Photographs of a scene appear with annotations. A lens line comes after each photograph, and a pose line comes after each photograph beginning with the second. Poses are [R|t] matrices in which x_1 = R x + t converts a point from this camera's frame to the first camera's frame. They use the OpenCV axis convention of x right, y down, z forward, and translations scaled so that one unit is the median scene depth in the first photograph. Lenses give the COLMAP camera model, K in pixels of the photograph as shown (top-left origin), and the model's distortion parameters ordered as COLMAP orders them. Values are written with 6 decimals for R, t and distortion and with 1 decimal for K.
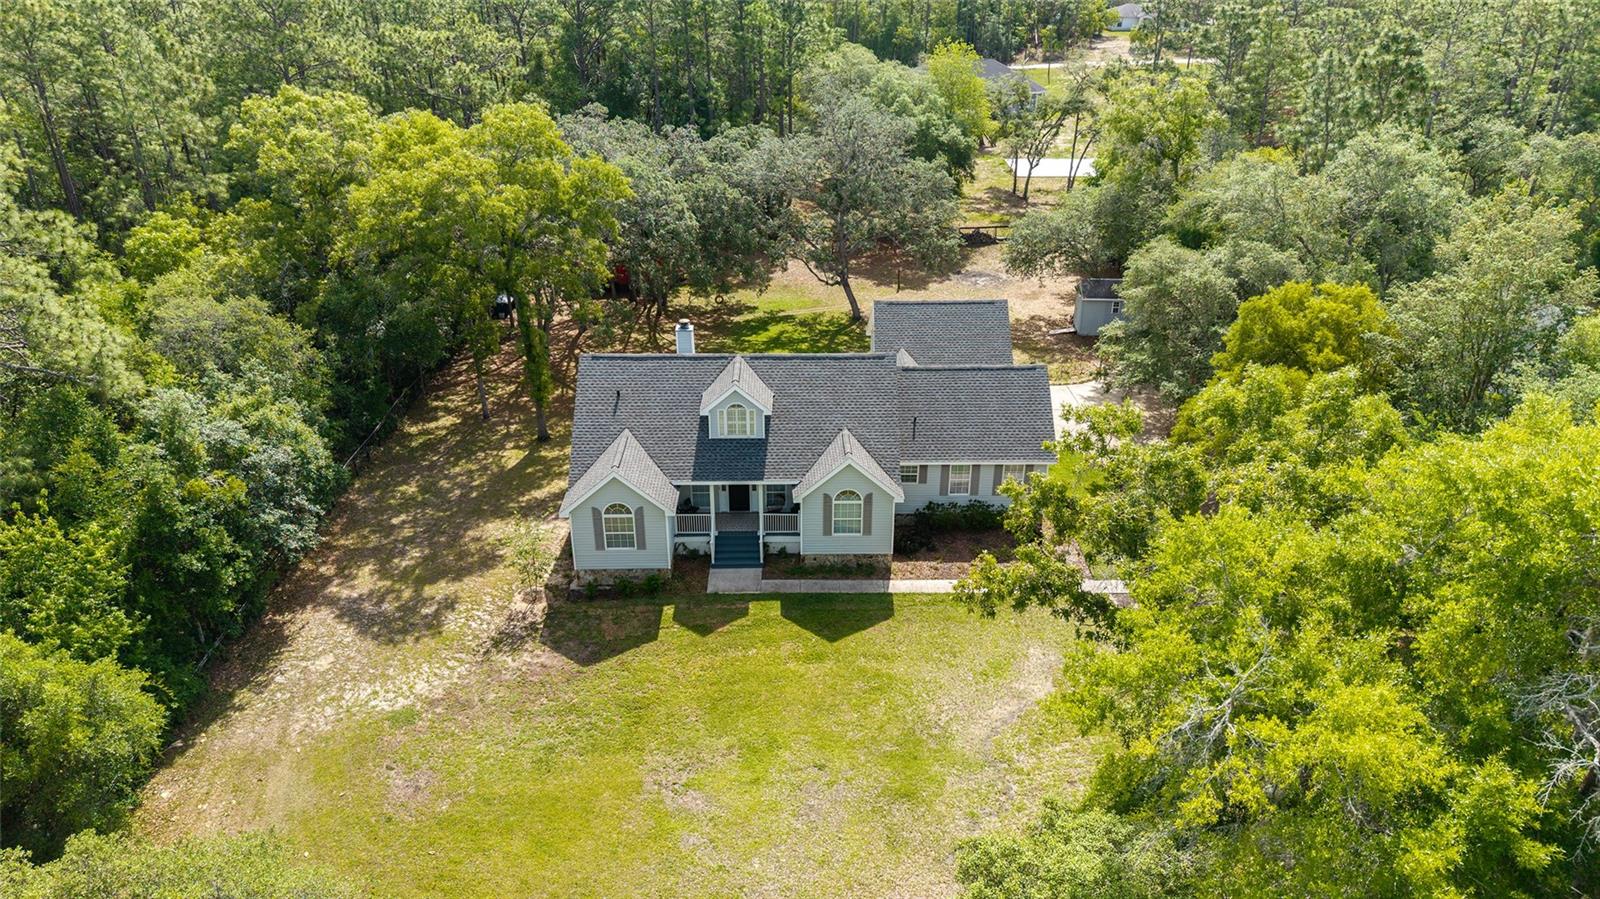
lens RADIAL K [[1074.4, 0, 789.2], [0, 1074.4, 449.7], [0, 0, 1]] dist [0.001628, -0.041271]
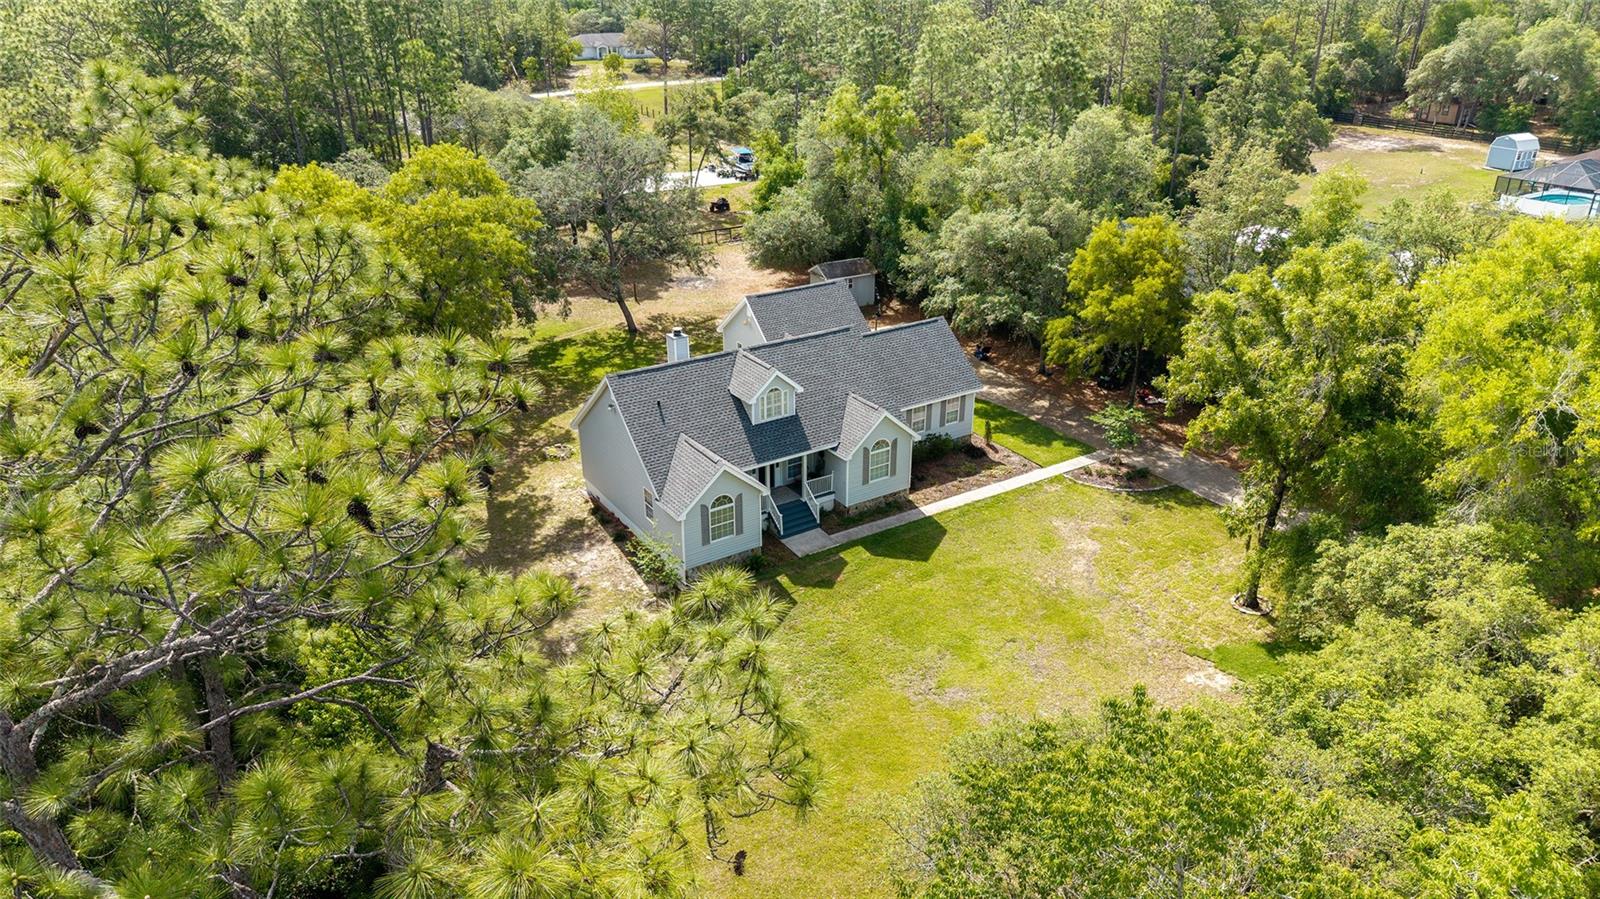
lens RADIAL K [[1074.4, 0, 789.2], [0, 1074.4, 449.7], [0, 0, 1]] dist [0.001628, -0.041271]
pose [[0.844025, -0.218886, 0.489602, -0.590783], [0.232465, 0.972017, 0.033812, -0.014732], [-0.483303, 0.085278, 0.871290, 0.027036]]
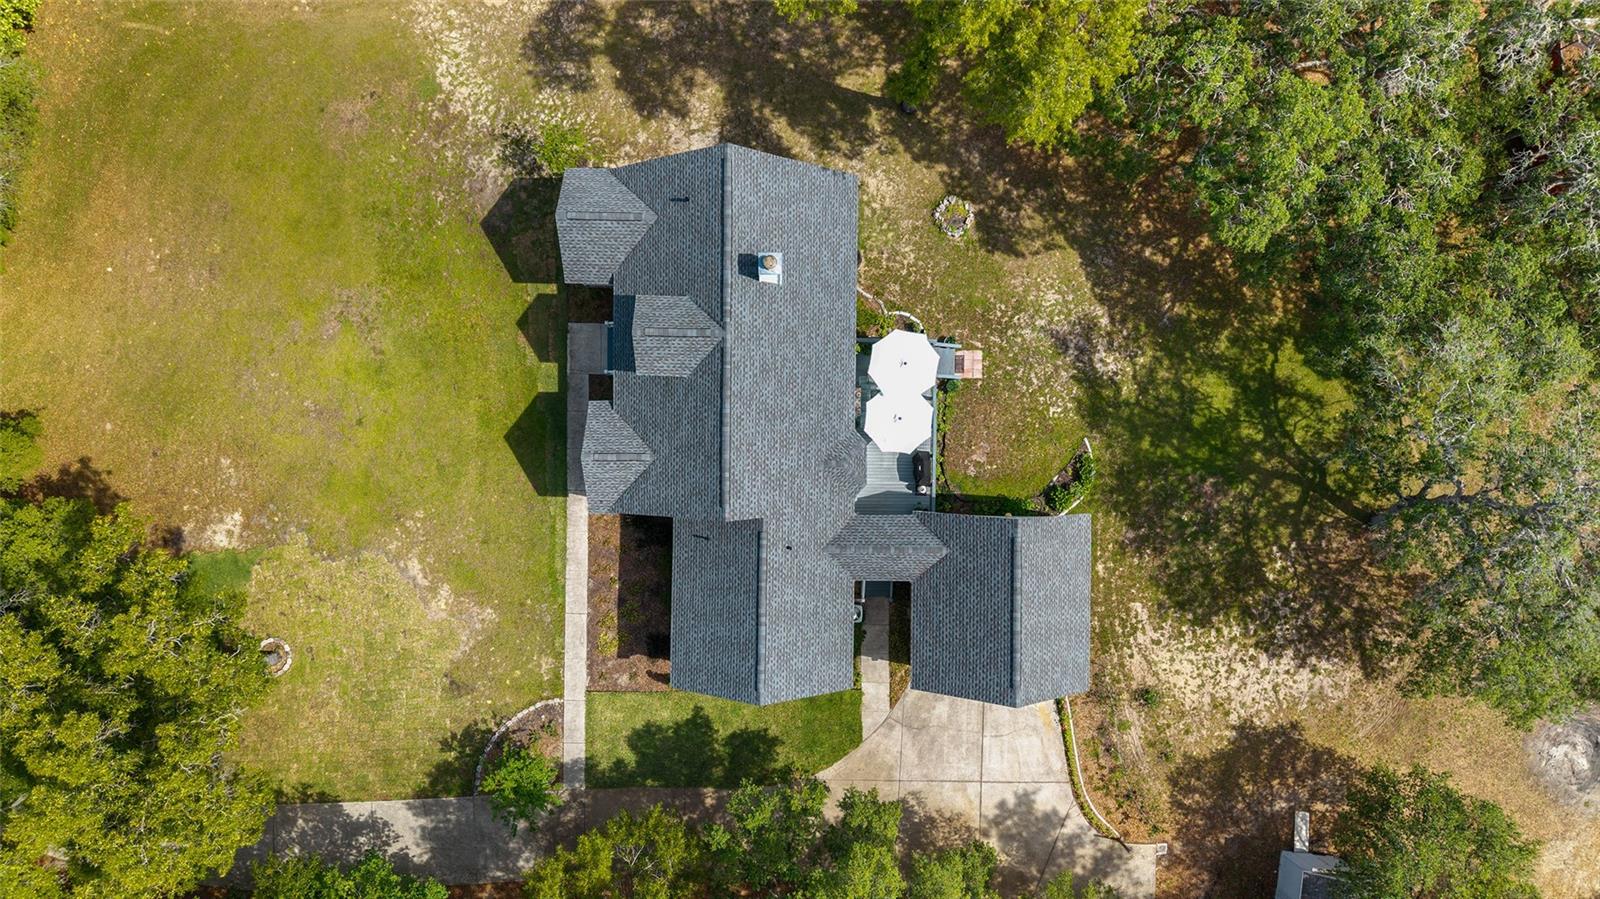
lens RADIAL K [[1074.4, 0, 789.2], [0, 1074.4, 449.7], [0, 0, 1]] dist [0.001628, -0.041271]
pose [[-0.013595, 0.999907, 0.001264, 0.044089], [-0.448124, -0.007223, 0.893942, -0.895246], [0.893868, 0.011587, 0.448180, 0.700215]]
